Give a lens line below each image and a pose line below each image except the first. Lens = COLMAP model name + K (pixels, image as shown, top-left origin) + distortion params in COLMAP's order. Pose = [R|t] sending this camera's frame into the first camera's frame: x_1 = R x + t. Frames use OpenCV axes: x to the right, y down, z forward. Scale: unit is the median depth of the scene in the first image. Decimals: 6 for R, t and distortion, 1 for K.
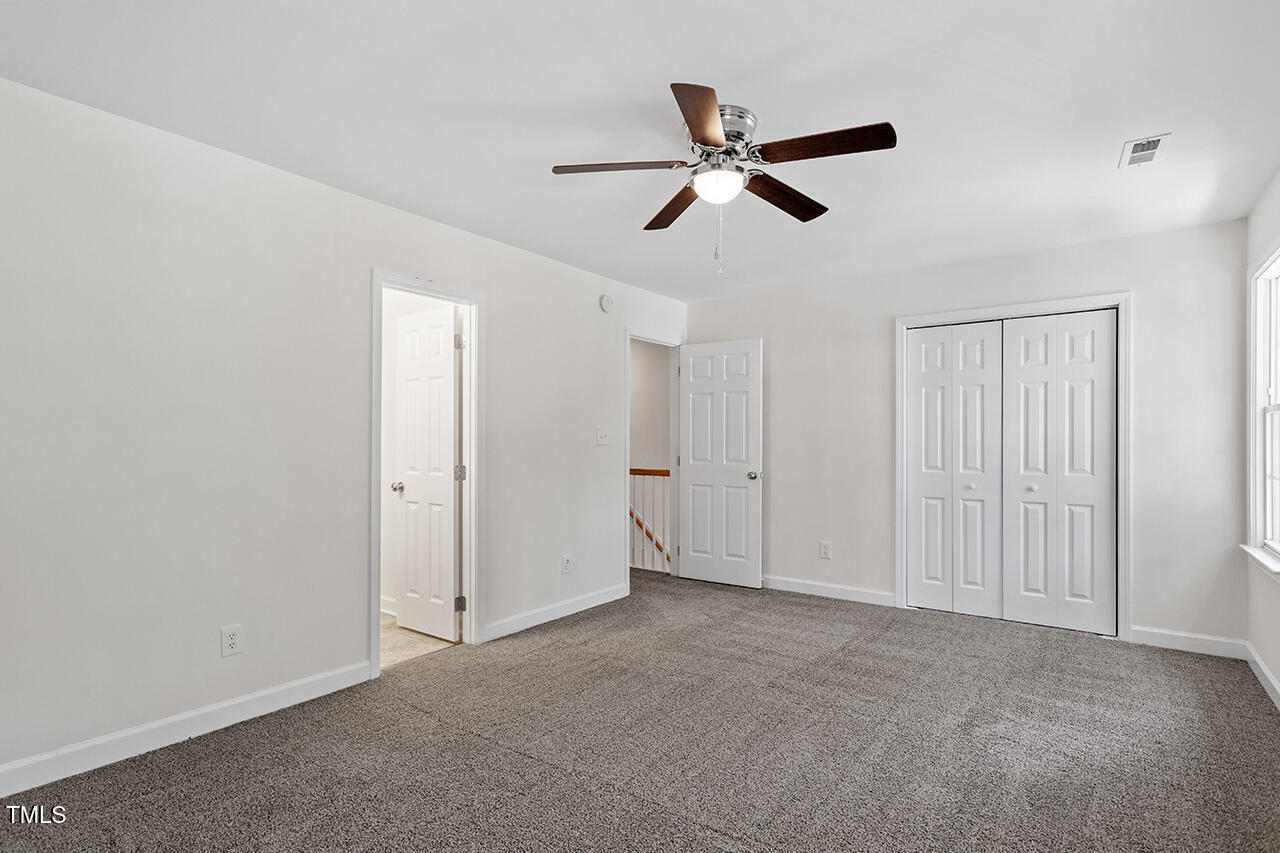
lens RADIAL K [[638.2, 0, 645.1], [0, 638.2, 437.2], [0, 0, 1]] dist [0.005808, 0.001579]
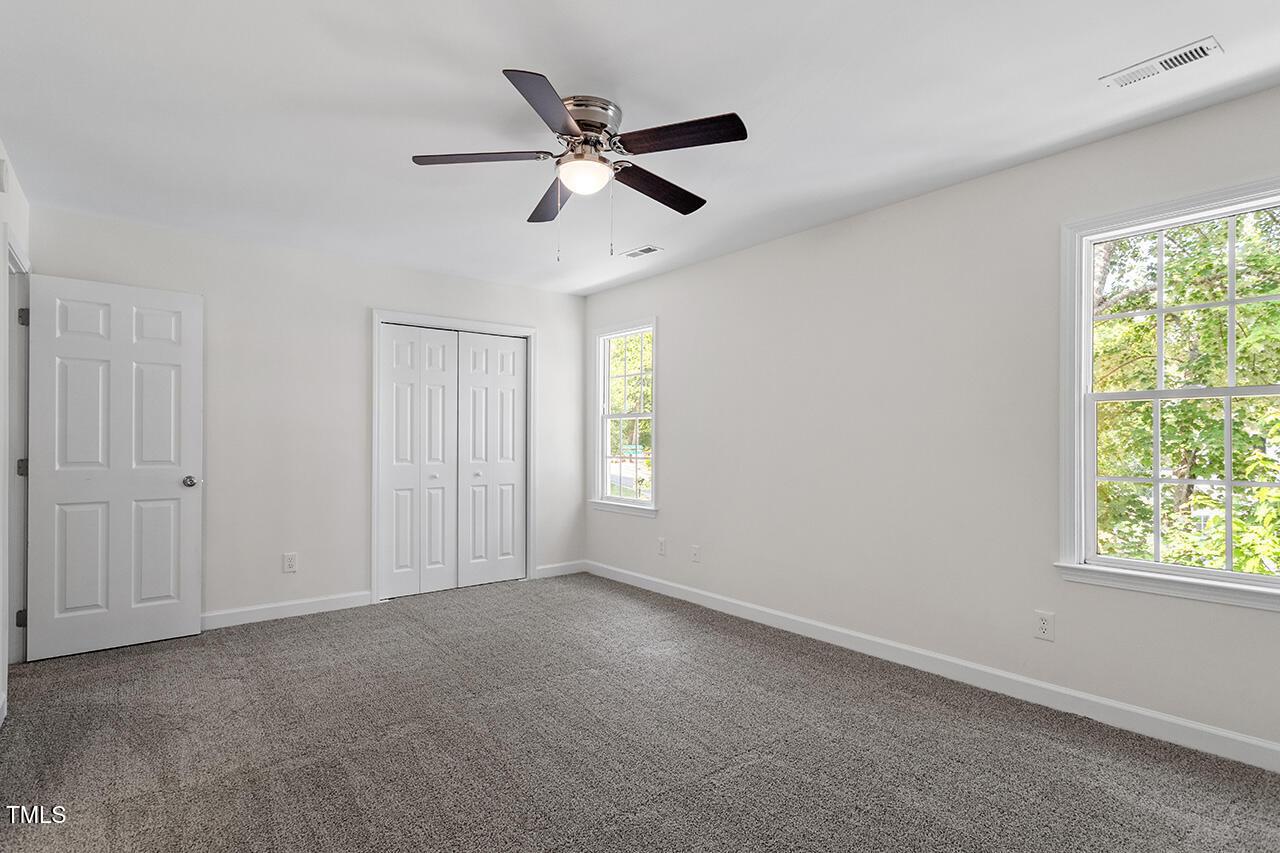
lens RADIAL K [[638.2, 0, 632.2], [0, 638.2, 434.2], [0, 0, 1]] dist [0.005808, 0.001579]
pose [[0.264492, 0.005515, 0.964372, -0.457690], [-0.004828, 0.999979, -0.004395, 0.007934], [-0.964376, -0.003494, 0.264513, 0.366328]]
